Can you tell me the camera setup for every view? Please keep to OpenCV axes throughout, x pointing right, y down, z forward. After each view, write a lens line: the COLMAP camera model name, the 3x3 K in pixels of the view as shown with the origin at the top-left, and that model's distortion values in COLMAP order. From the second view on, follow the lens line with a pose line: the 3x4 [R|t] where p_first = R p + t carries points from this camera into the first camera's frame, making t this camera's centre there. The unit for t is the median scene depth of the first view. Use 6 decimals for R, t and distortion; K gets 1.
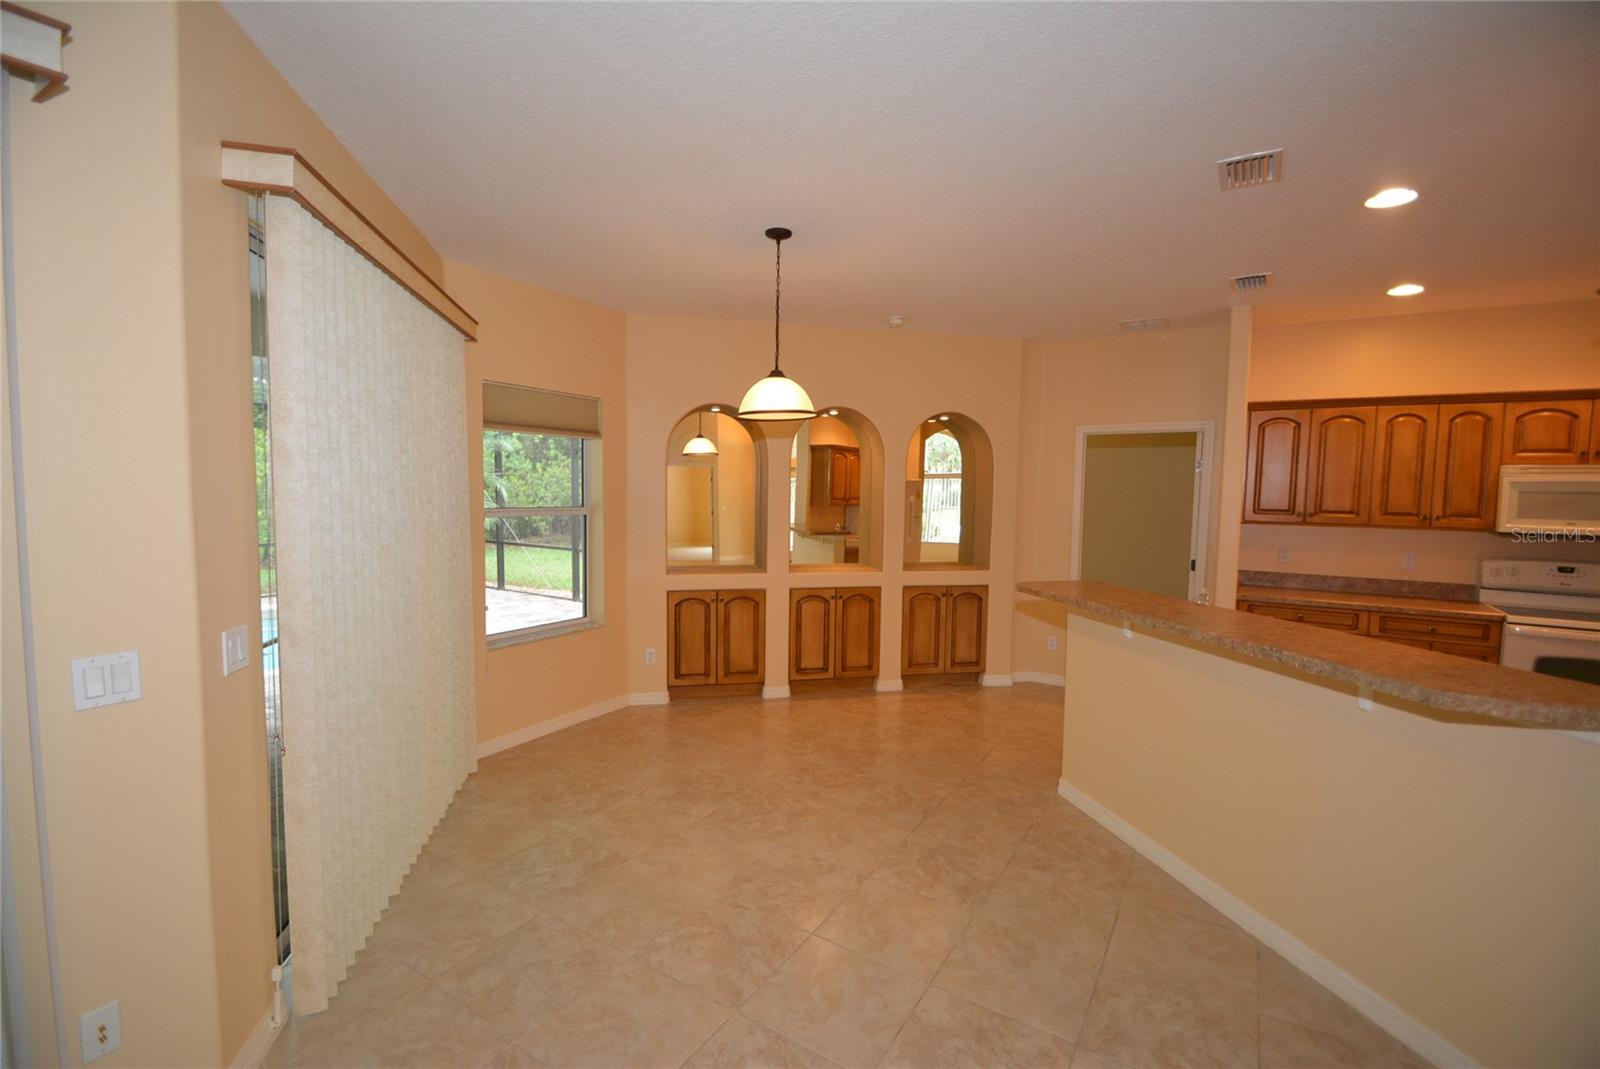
lens RADIAL K [[698.1, 0, 787.7], [0, 698.1, 537.4], [0, 0, 1]] dist [0.011587, -0.014241]
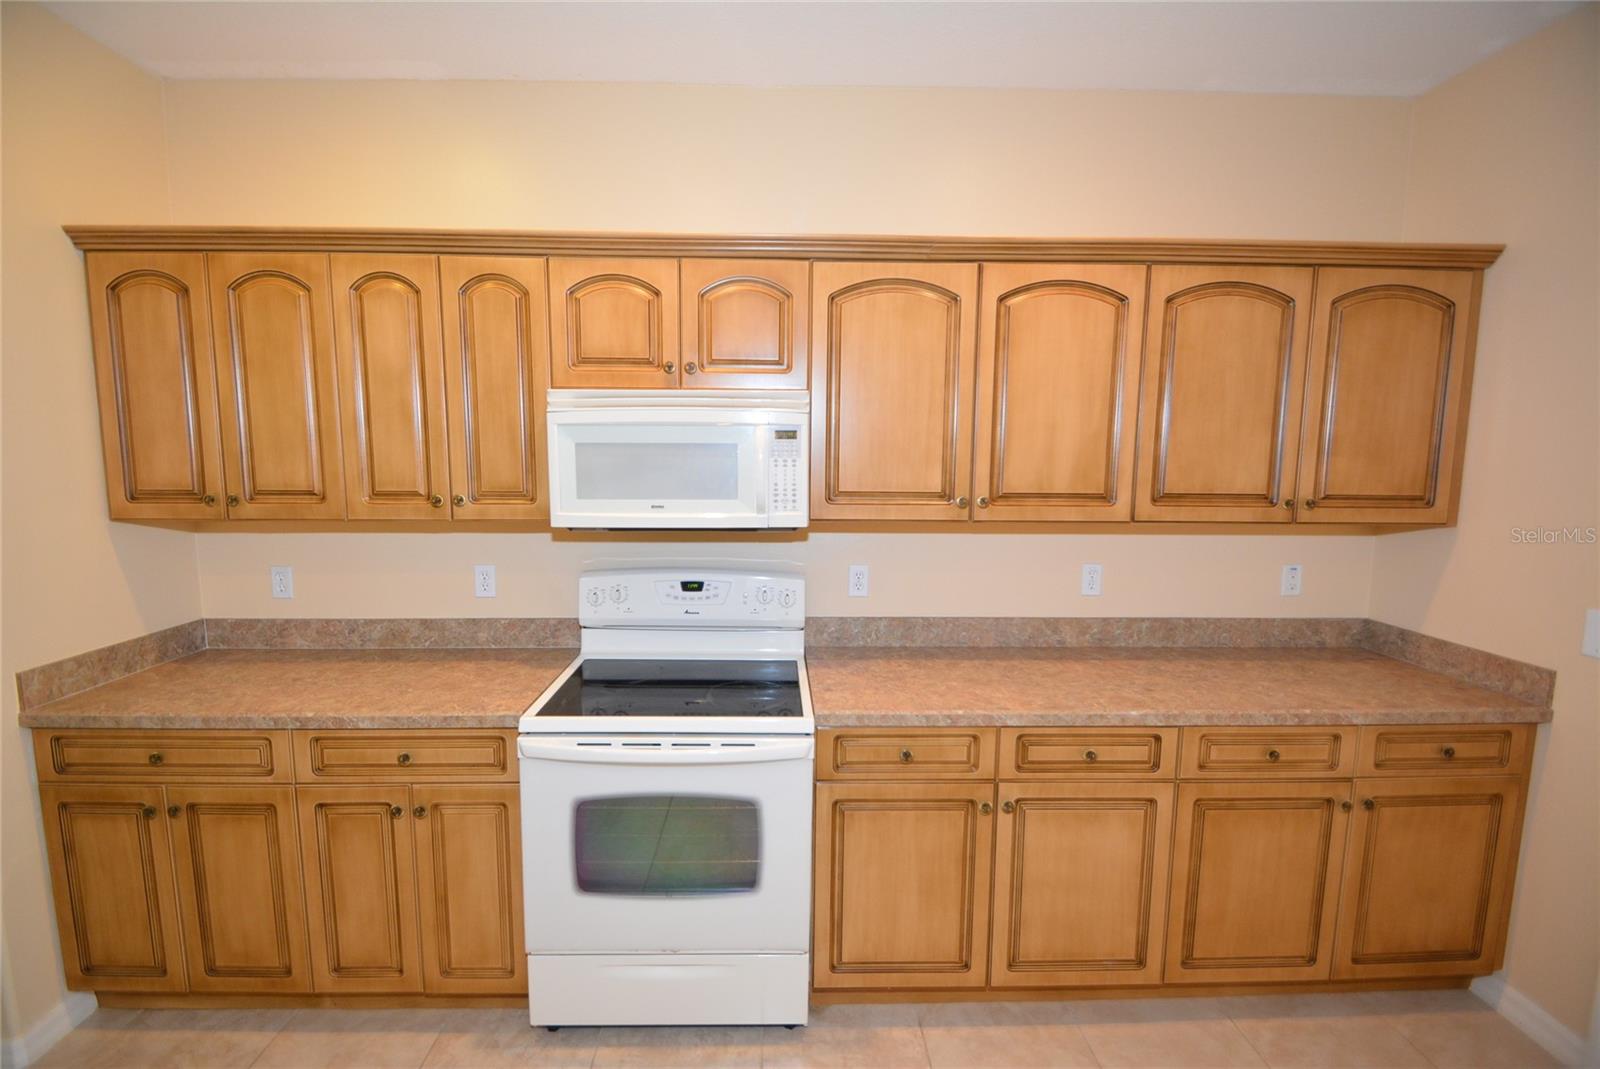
lens RADIAL K [[698.1, 0, 787.7], [0, 698.1, 537.4], [0, 0, 1]] dist [0.011587, -0.014241]
pose [[0.827059, -0.075607, 0.557007, 0.855535], [0.046892, 0.996739, 0.065669, -0.024333], [-0.560155, -0.028193, 0.827908, 0.482456]]
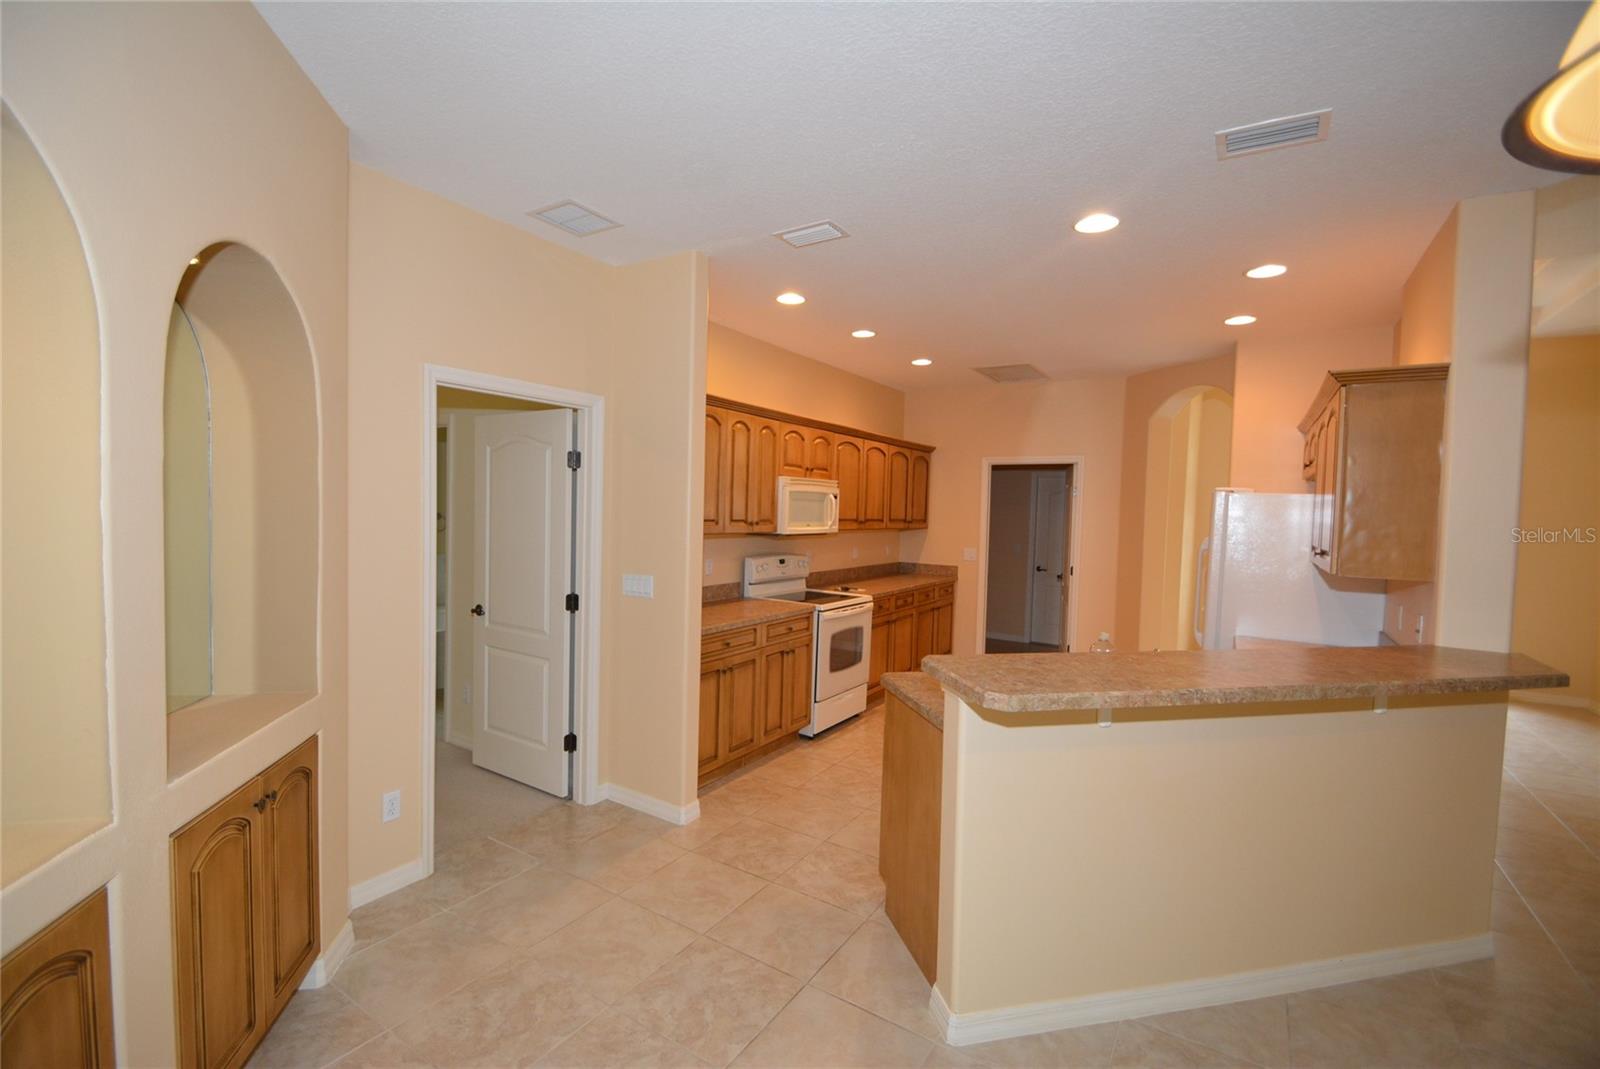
lens RADIAL K [[698.1, 0, 787.7], [0, 698.1, 537.4], [0, 0, 1]] dist [0.011587, -0.014241]
pose [[0.003295, -0.057619, 0.998333, -0.127718], [0.044826, 0.997344, 0.057414, -0.066230], [-0.998989, 0.044562, 0.005869, 0.955530]]
